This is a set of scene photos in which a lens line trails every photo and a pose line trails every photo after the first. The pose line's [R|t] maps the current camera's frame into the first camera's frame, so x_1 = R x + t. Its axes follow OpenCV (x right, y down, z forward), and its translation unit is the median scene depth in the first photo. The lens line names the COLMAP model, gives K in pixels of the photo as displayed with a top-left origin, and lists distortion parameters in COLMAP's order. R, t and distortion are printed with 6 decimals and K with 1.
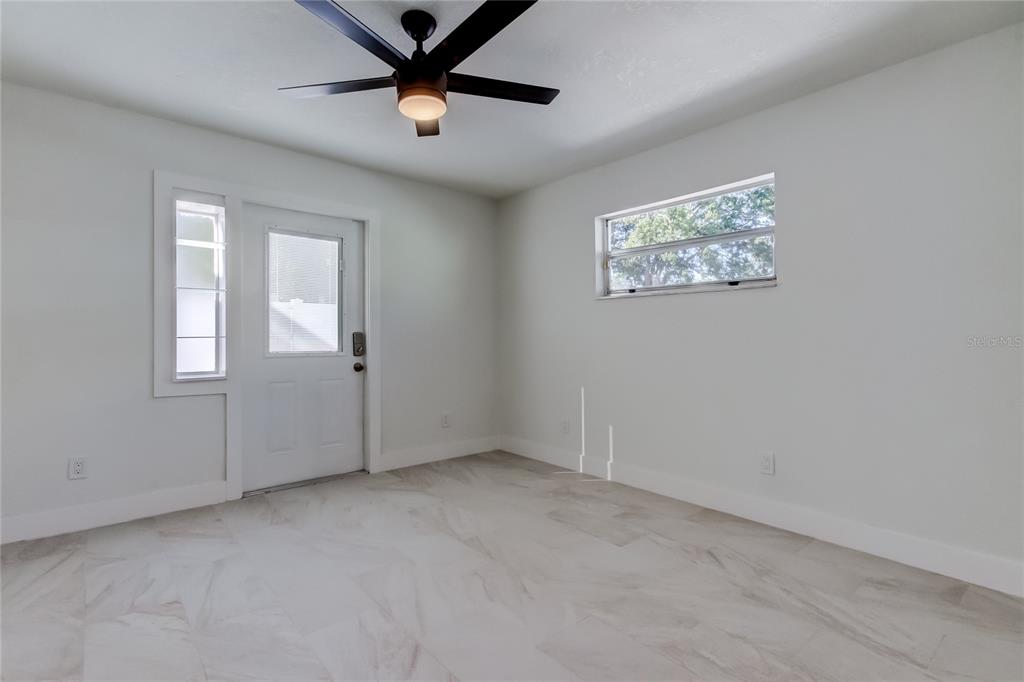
lens RADIAL K [[478.3, 0, 515.4], [0, 478.3, 337.6], [0, 0, 1]] dist [0.006031, 0.000208]
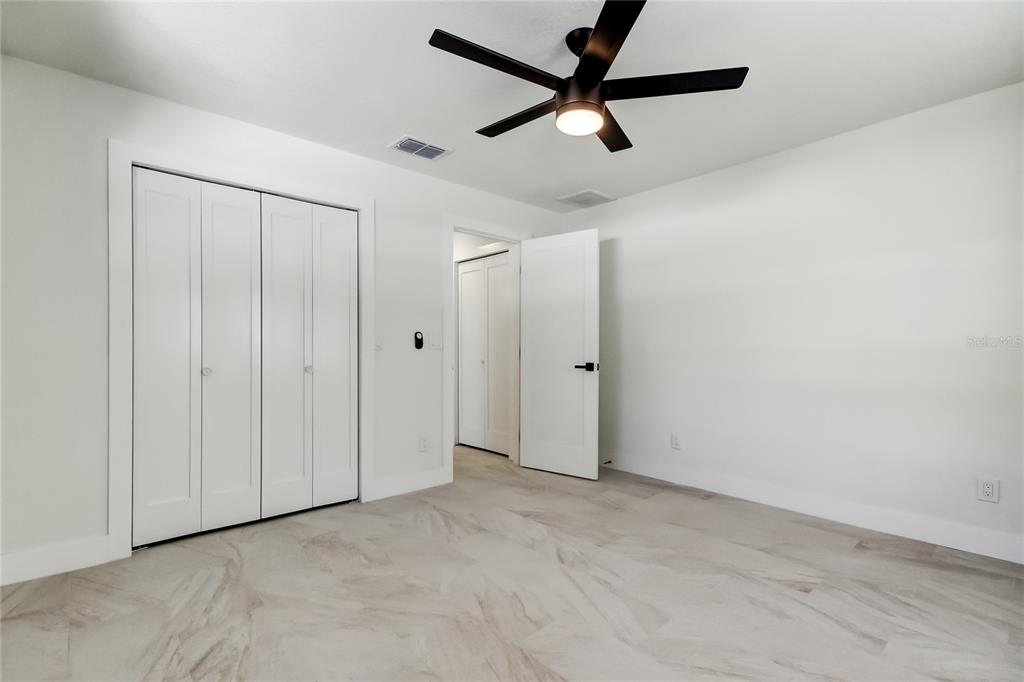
lens RADIAL K [[472.4, 0, 515.0], [0, 472.4, 348.8], [0, 0, 1]] dist [0.002849, -0.000033]
pose [[-0.999892, -0.001631, -0.014624, -0.023141], [-0.001651, 0.999998, 0.001341, 0.001922], [0.014622, 0.001365, -0.999892, 1.321542]]
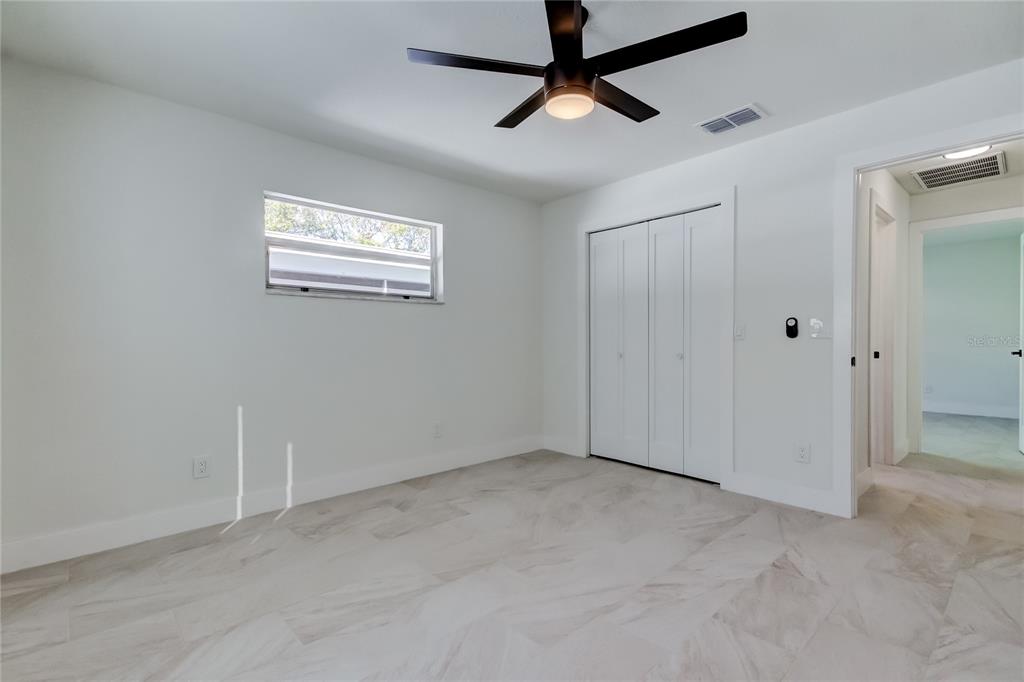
lens RADIAL K [[458.9, 0, 503.8], [0, 458.9, 345.1], [0, 0, 1]] dist [0.000361, -0.000199]
pose [[-0.006677, -0.009218, 0.999935, -0.756039], [0.008837, 0.999918, 0.009276, 0.004626], [-0.999939, 0.008898, -0.006595, 0.752398]]
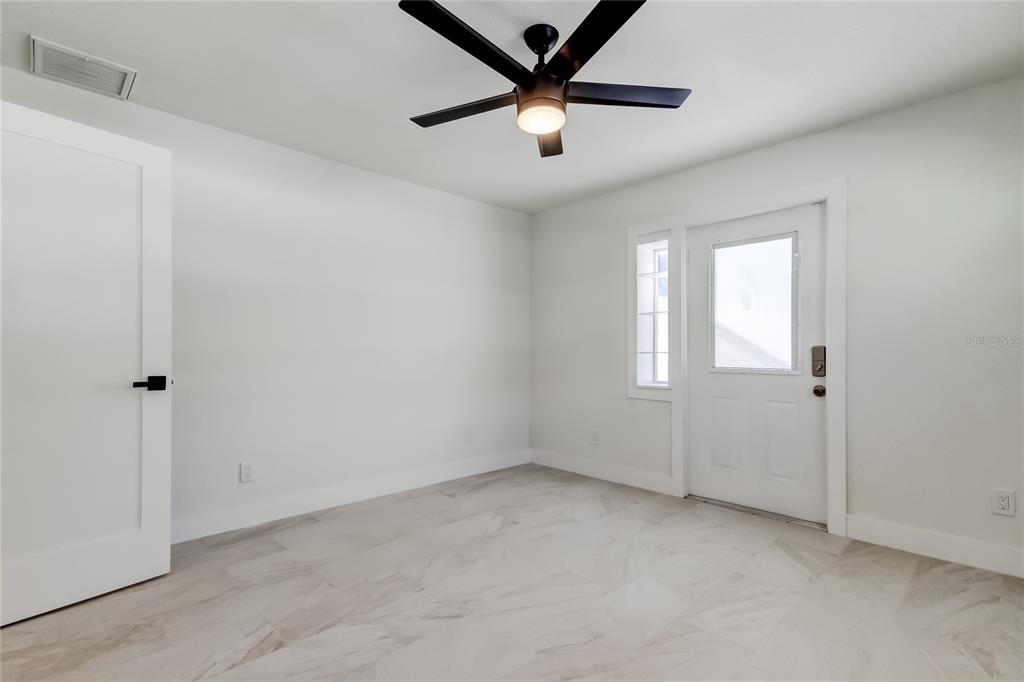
lens RADIAL K [[472.4, 0, 515.0], [0, 472.4, 348.8], [0, 0, 1]] dist [0.002849, -0.000033]
pose [[0.055090, -0.008433, -0.998446, 0.522269], [-0.001354, 0.999963, -0.008521, 0.002318], [0.998480, 0.001821, 0.055077, 0.584021]]
